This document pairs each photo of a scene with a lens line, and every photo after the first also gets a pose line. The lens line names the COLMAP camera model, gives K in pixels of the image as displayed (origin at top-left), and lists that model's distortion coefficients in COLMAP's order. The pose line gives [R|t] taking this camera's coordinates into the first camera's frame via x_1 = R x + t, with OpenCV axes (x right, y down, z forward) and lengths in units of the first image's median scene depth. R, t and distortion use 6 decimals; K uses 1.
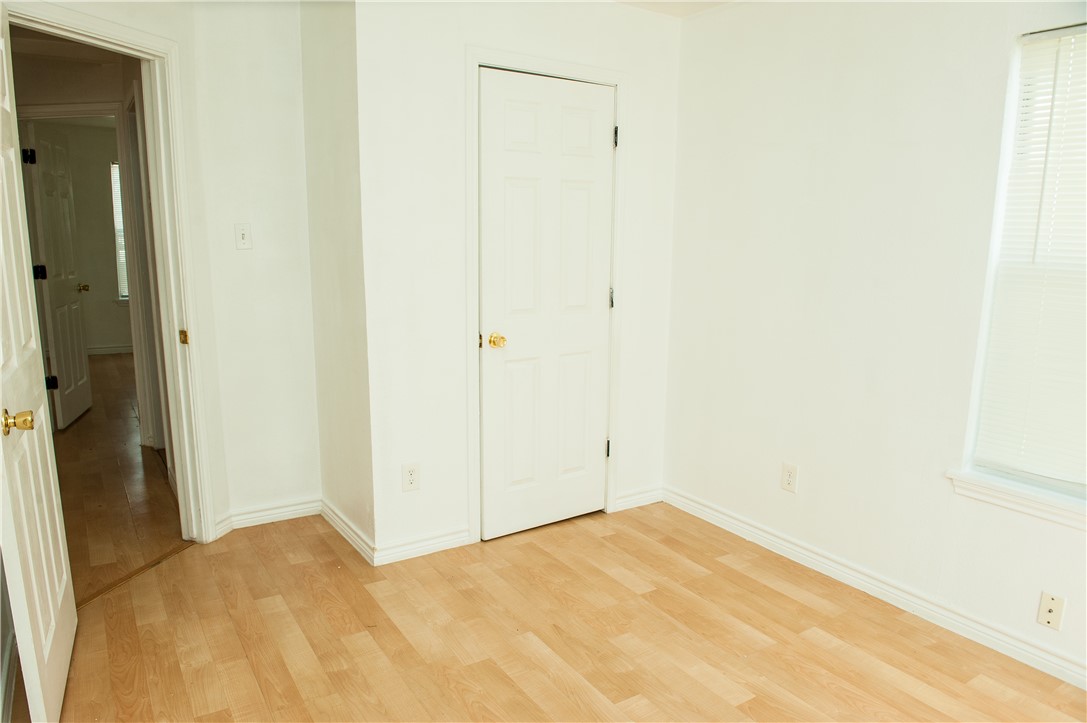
lens RADIAL K [[738.6, 0, 537.5], [0, 738.6, 364.4], [0, 0, 1]] dist [-0.055285, 0.003419]
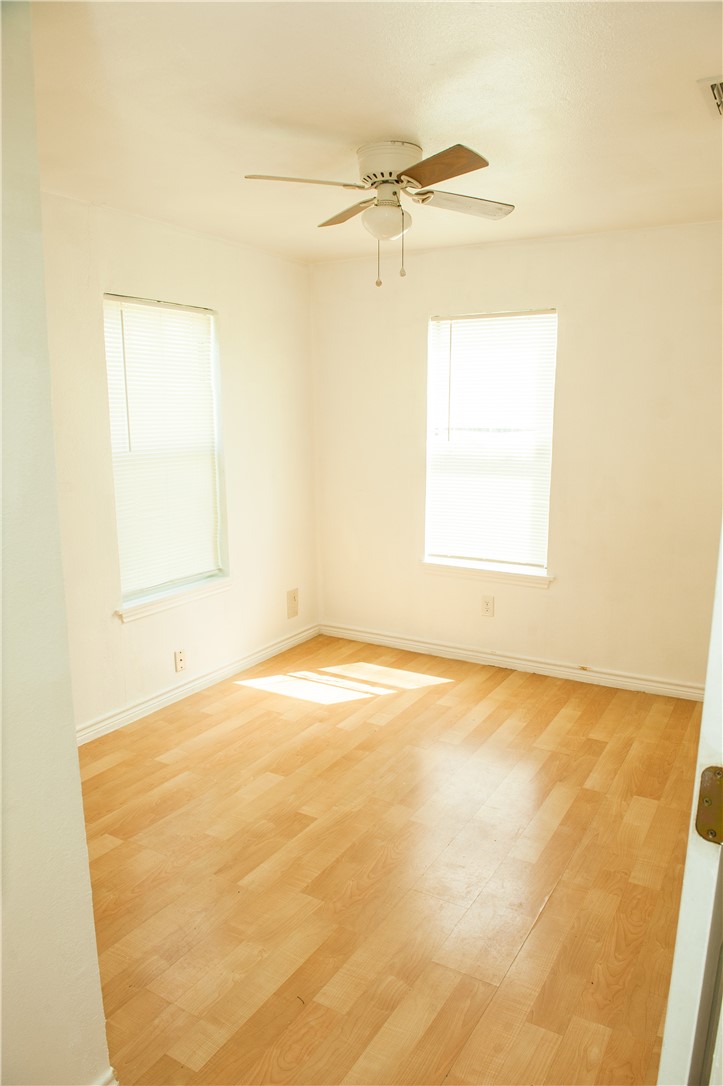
lens RADIAL K [[737.9, 0, 389.4], [0, 737.9, 549.9], [0, 0, 1]] dist [-0.055285, 0.003419]
pose [[-0.474337, -0.173912, 0.862994, -0.845233], [0.152052, 0.949375, 0.274893, -0.260318], [-0.867113, 0.261612, -0.423880, 1.162646]]
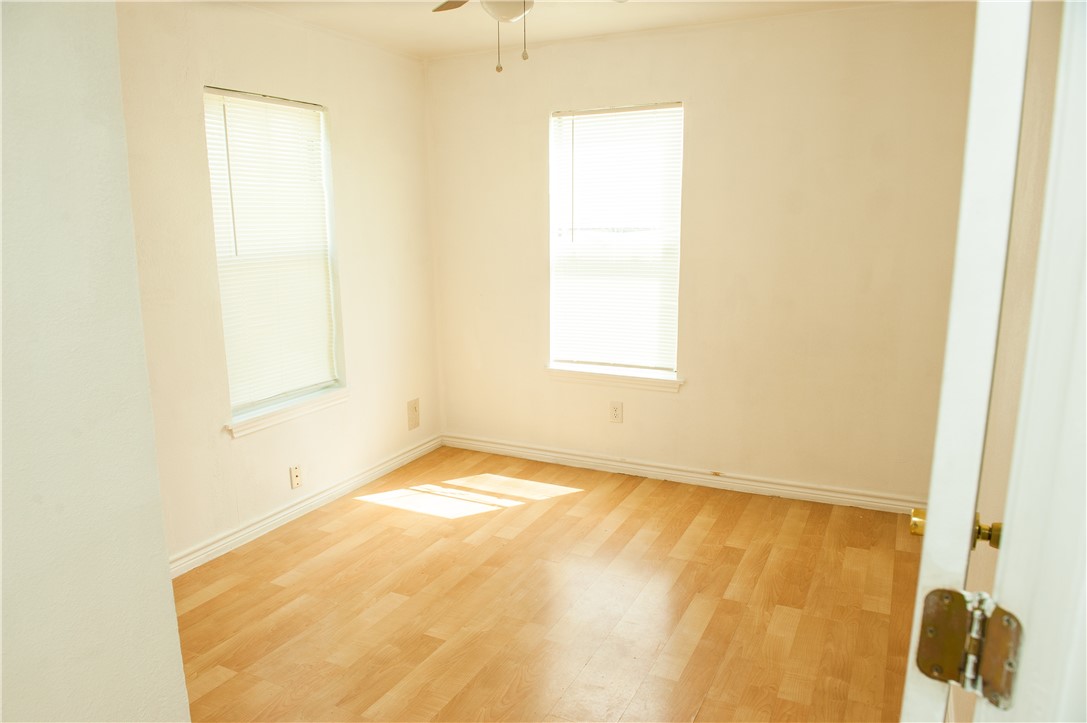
lens RADIAL K [[738.6, 0, 537.5], [0, 738.6, 364.9], [0, 0, 1]] dist [-0.055285, 0.003419]
pose [[-0.510710, -0.169050, 0.842969, -0.786454], [0.161060, 0.944309, 0.286950, -0.234956], [-0.844532, 0.282317, -0.455041, 1.146692]]
